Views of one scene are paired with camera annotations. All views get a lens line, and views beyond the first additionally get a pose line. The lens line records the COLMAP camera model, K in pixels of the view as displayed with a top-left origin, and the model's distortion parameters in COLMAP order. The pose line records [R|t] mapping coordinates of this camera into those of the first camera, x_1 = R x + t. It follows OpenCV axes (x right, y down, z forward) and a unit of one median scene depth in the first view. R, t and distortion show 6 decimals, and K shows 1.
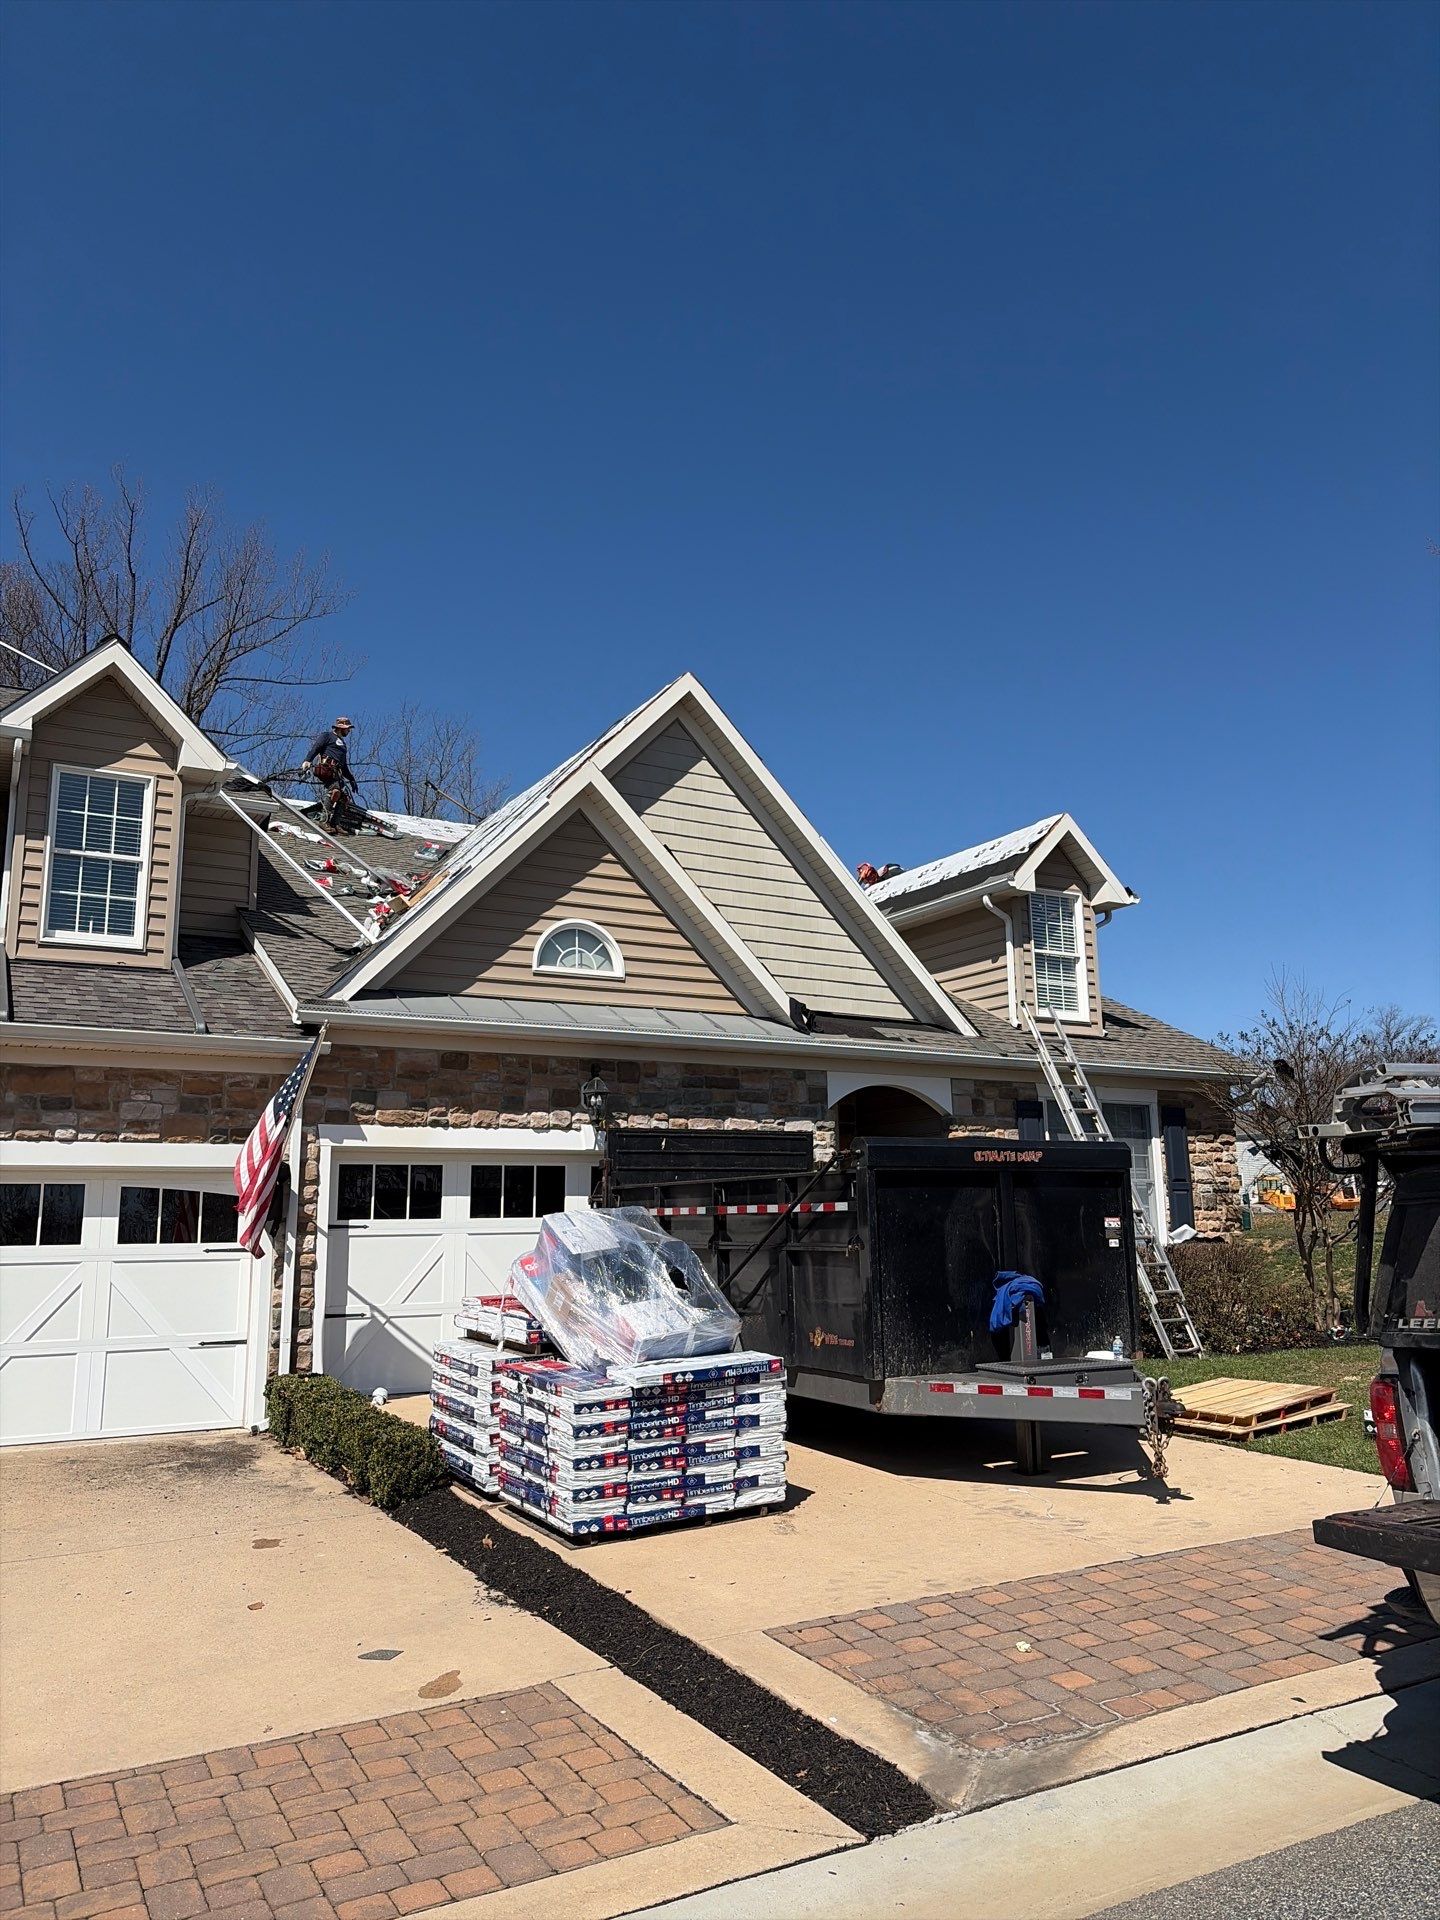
lens RADIAL K [[1399.3, 0, 720.0], [0, 1399.3, 960.0], [0, 0, 1]] dist [0.009861, 0.002693]
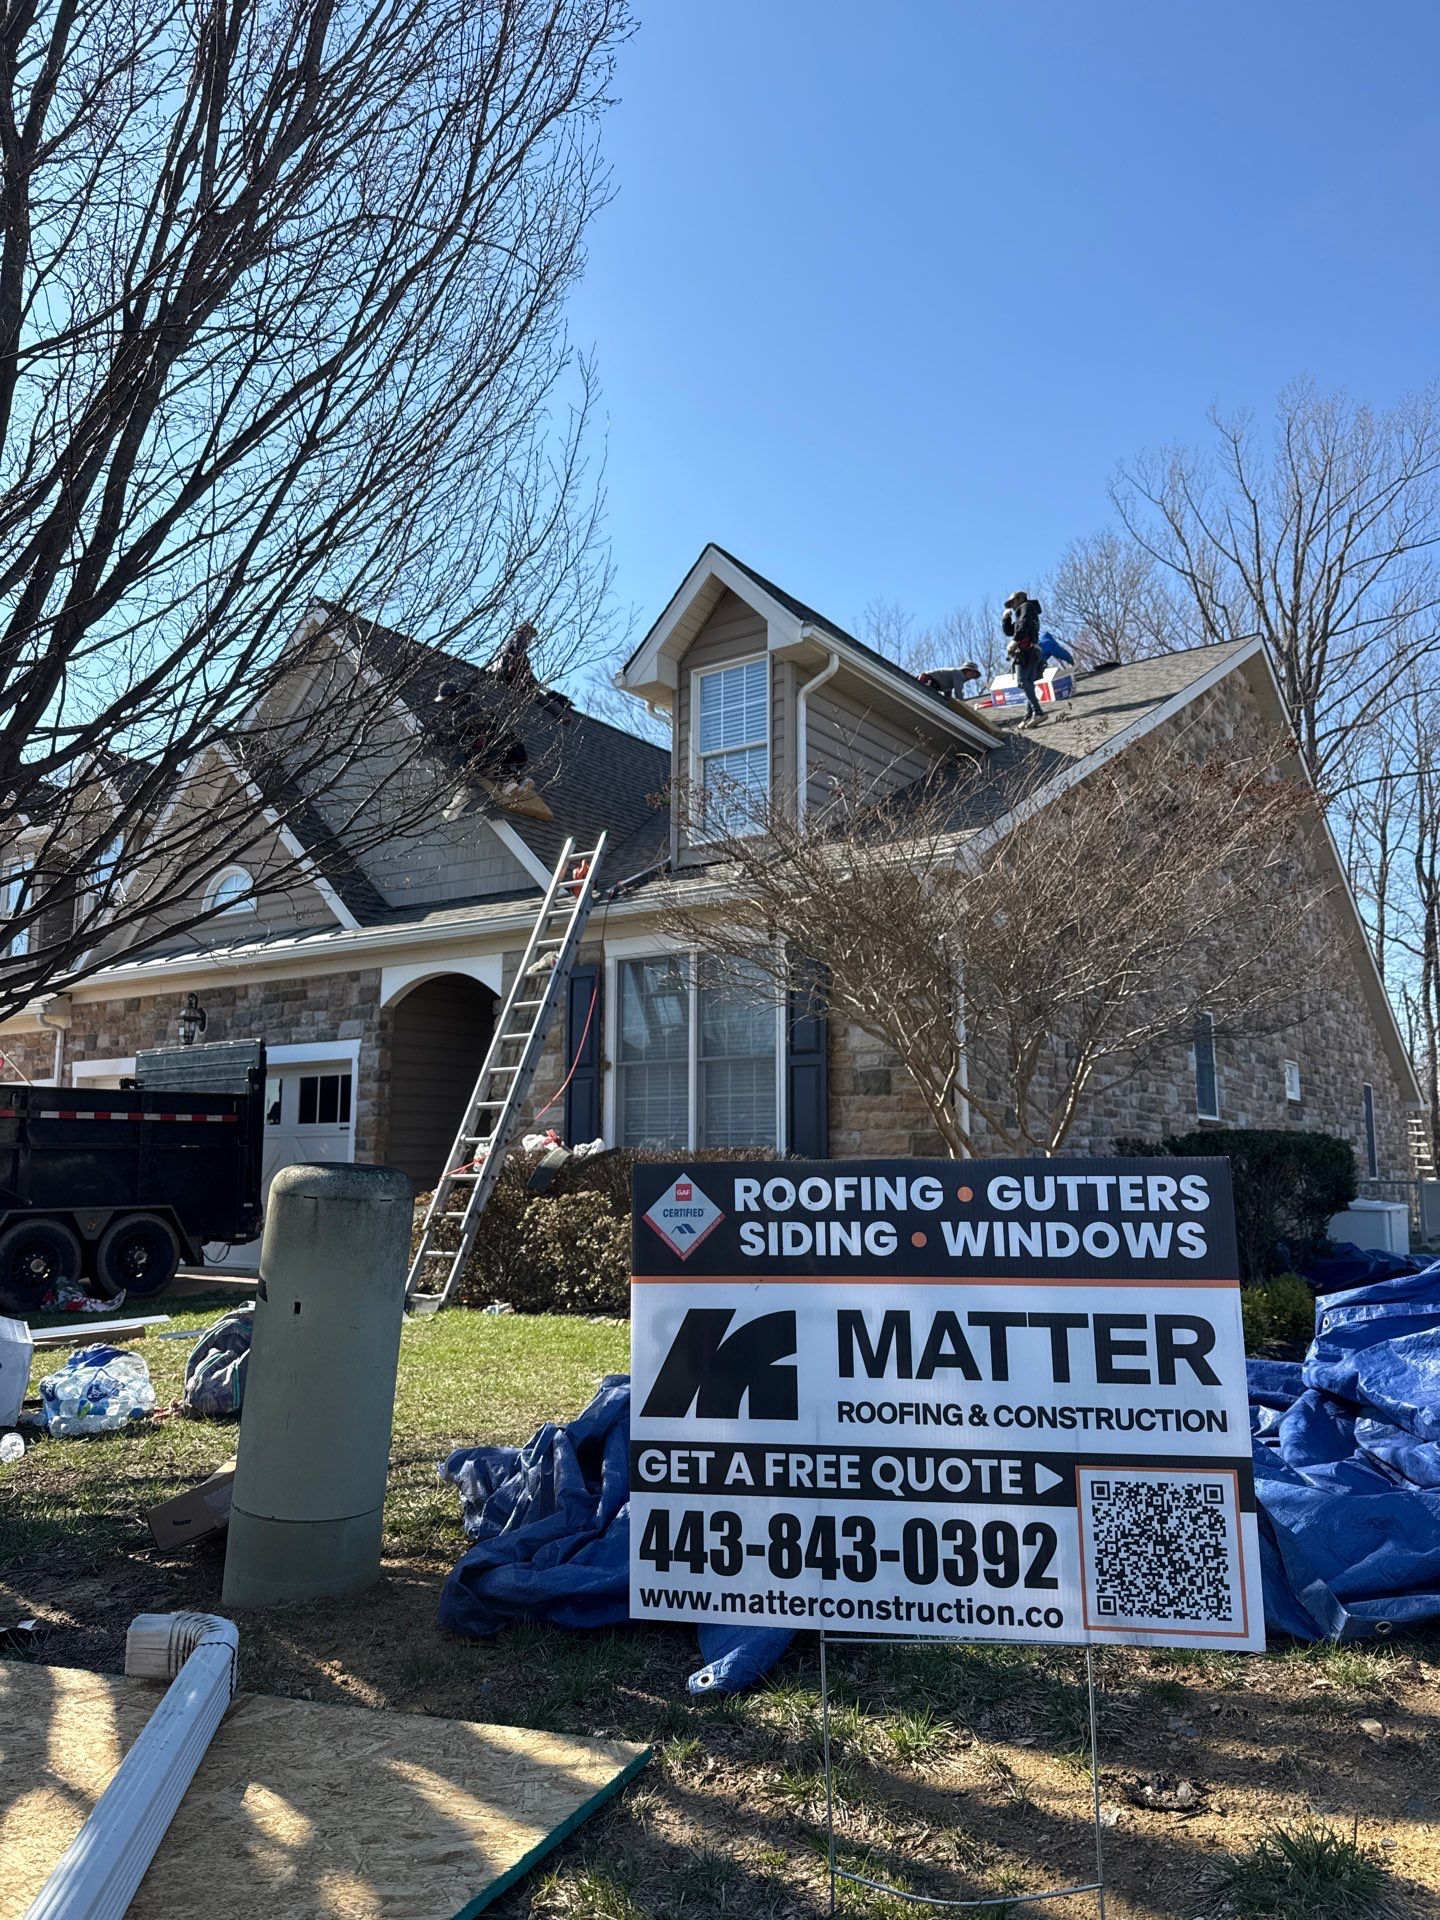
lens RADIAL K [[1312.5, 0, 720.0], [0, 1312.5, 960.0], [0, 0, 1]] dist [0.005292, -0.002249]
pose [[0.442658, -0.121715, -0.888392, 0.954869], [0.162910, 0.985173, -0.053801, 0.157976], [0.881768, -0.120913, 0.455923, 0.805647]]
